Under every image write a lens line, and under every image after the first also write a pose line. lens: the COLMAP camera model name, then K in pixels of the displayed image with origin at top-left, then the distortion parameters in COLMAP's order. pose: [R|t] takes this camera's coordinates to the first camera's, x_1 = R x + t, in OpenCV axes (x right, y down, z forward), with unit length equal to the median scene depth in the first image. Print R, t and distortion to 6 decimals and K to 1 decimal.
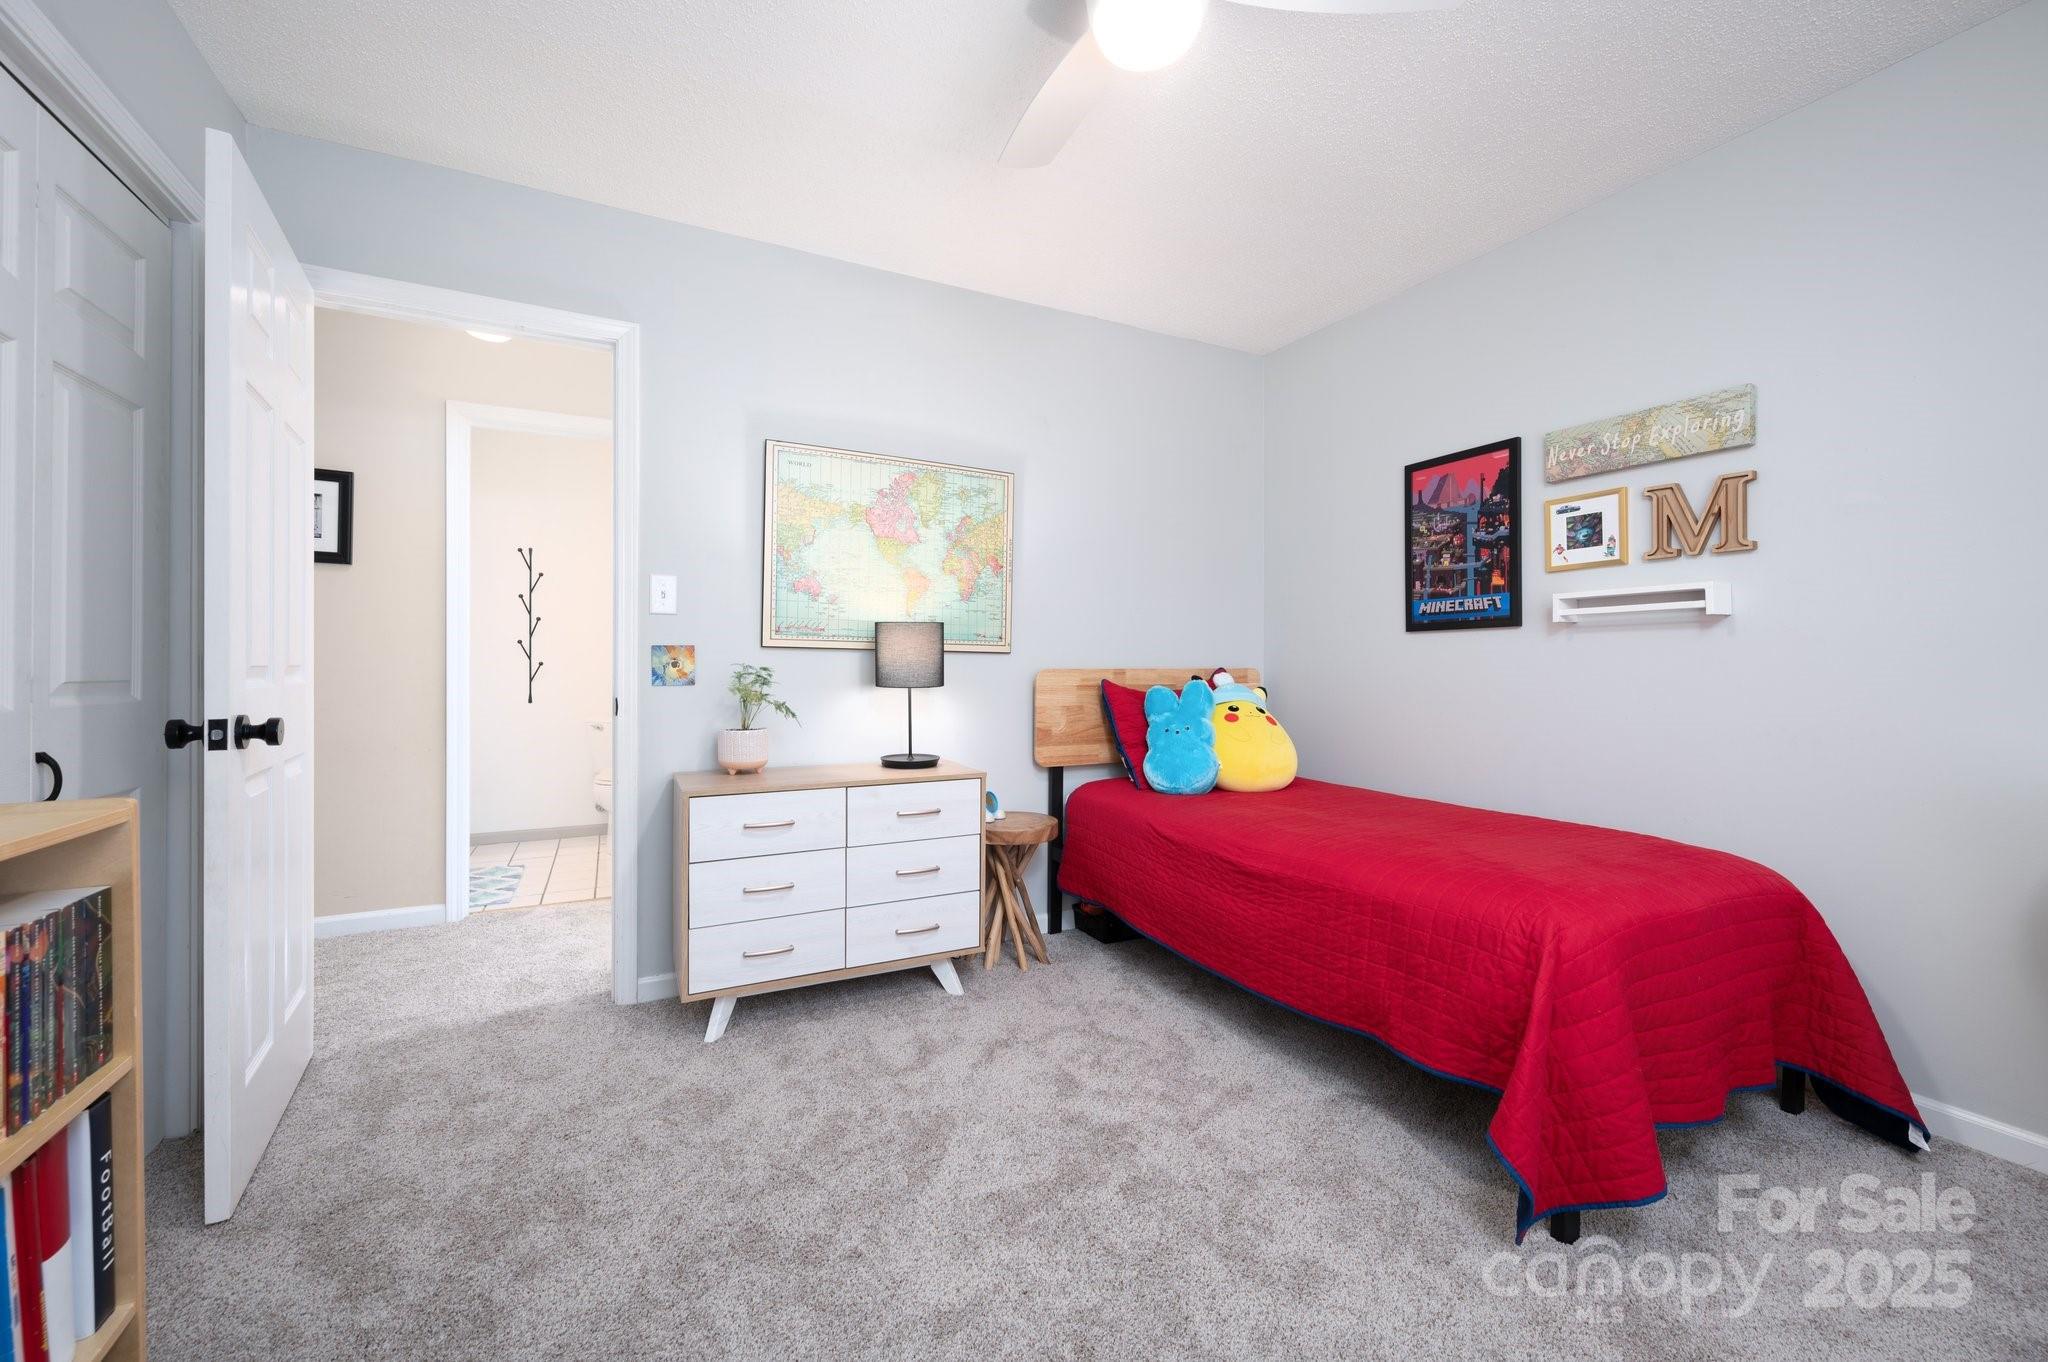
lens RADIAL K [[823.2, 0, 1020.9], [0, 823.2, 673.1], [0, 0, 1]] dist [0.002611, 0.000273]
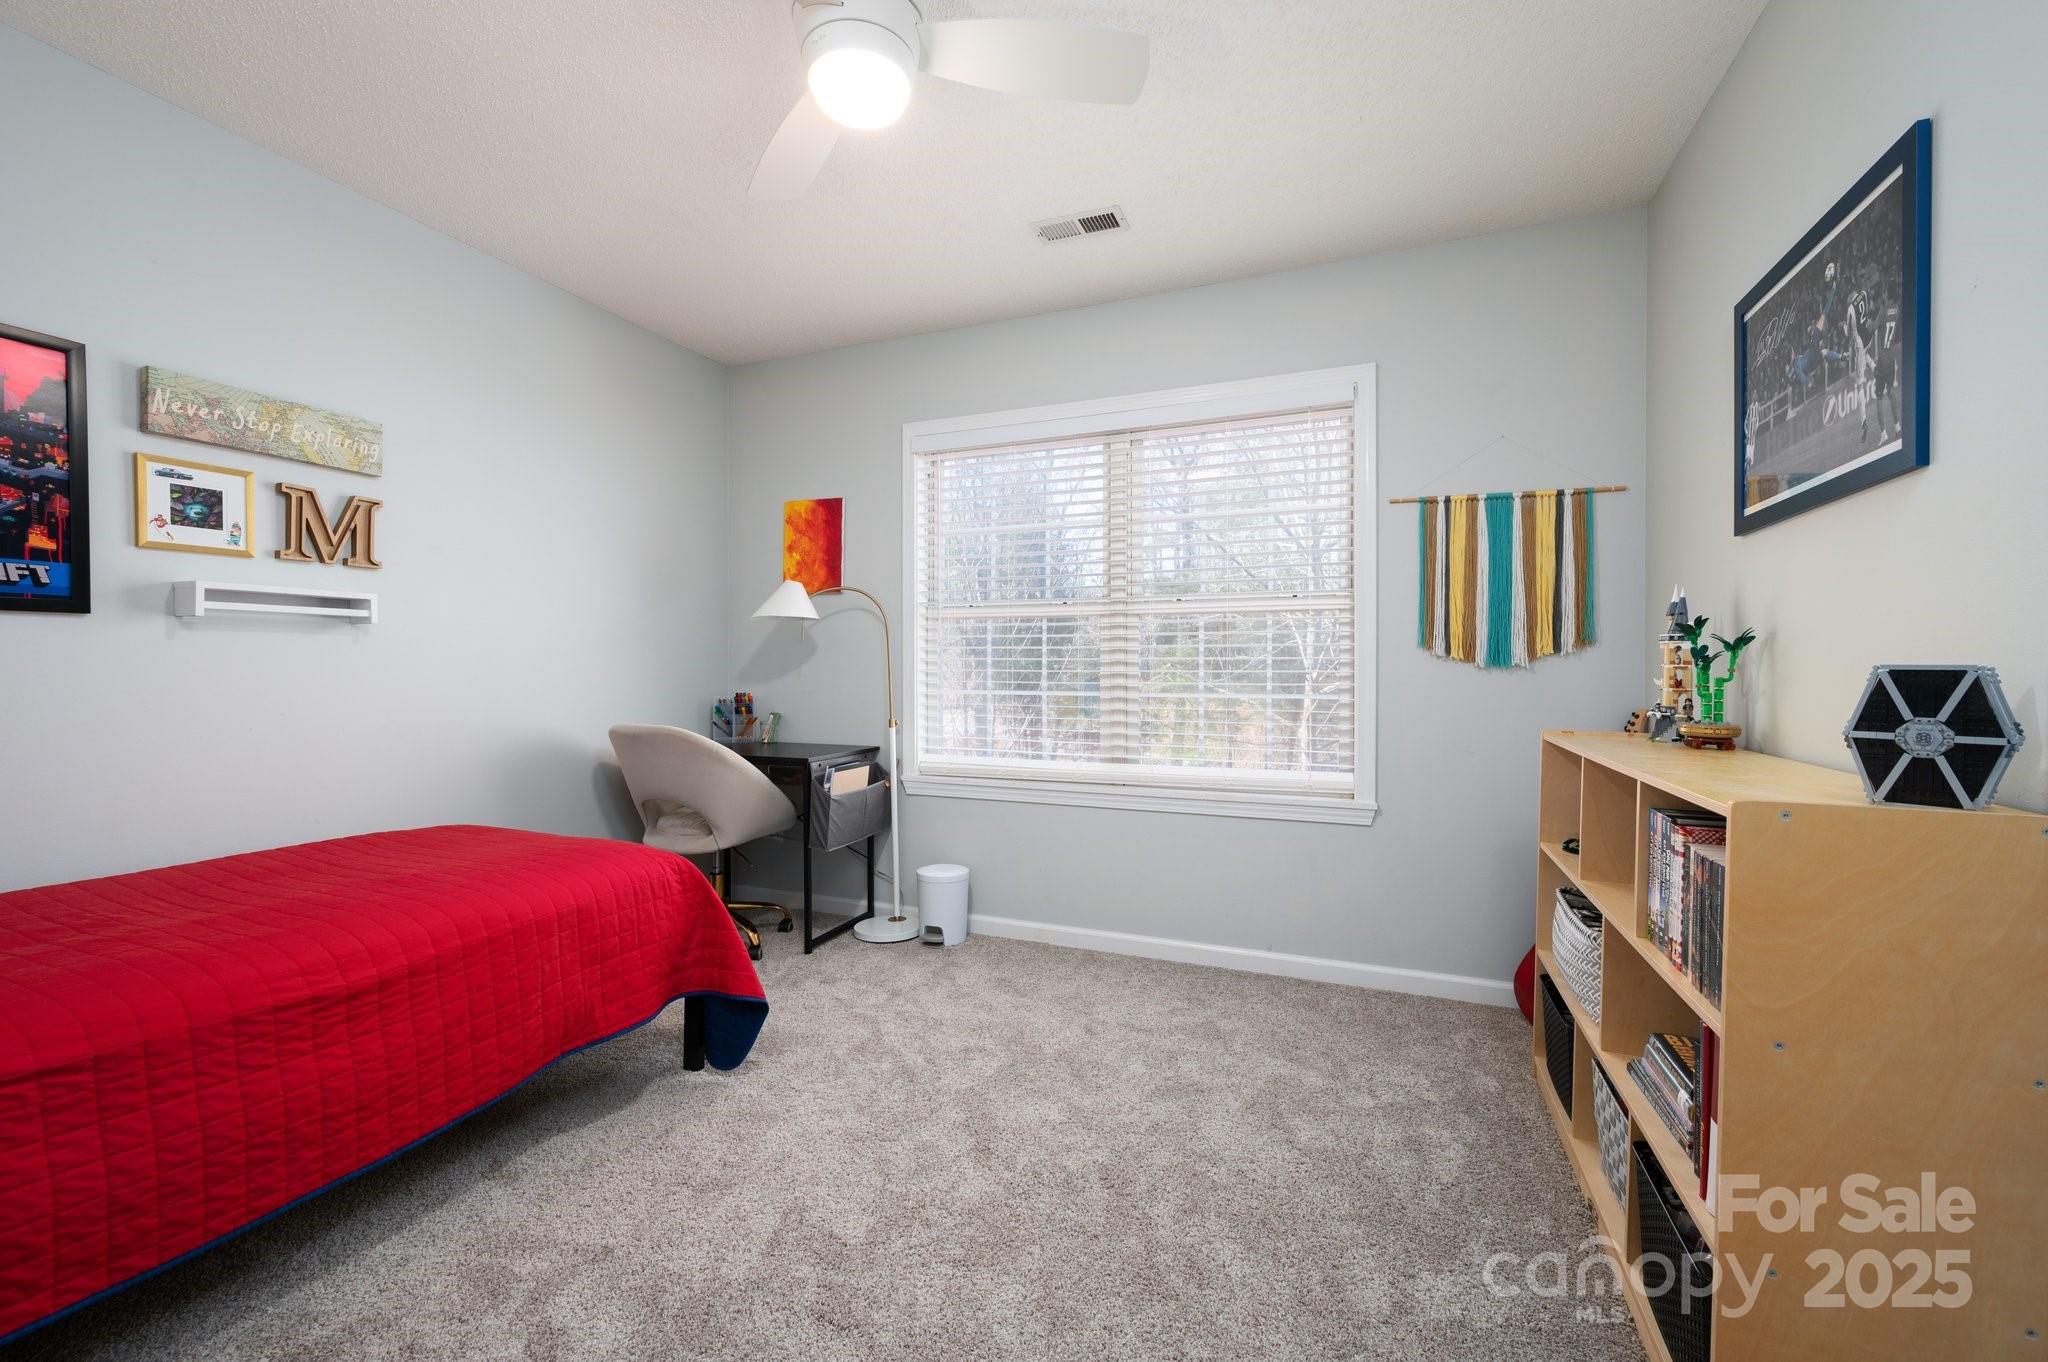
lens RADIAL K [[823.2, 0, 1021.7], [0, 823.2, 679.2], [0, 0, 1]] dist [0.002611, 0.000273]
pose [[-0.639763, -0.008033, 0.768531, -0.486692], [0.004986, 0.999881, 0.014601, -0.007513], [-0.768556, 0.013173, -0.639647, 0.898314]]
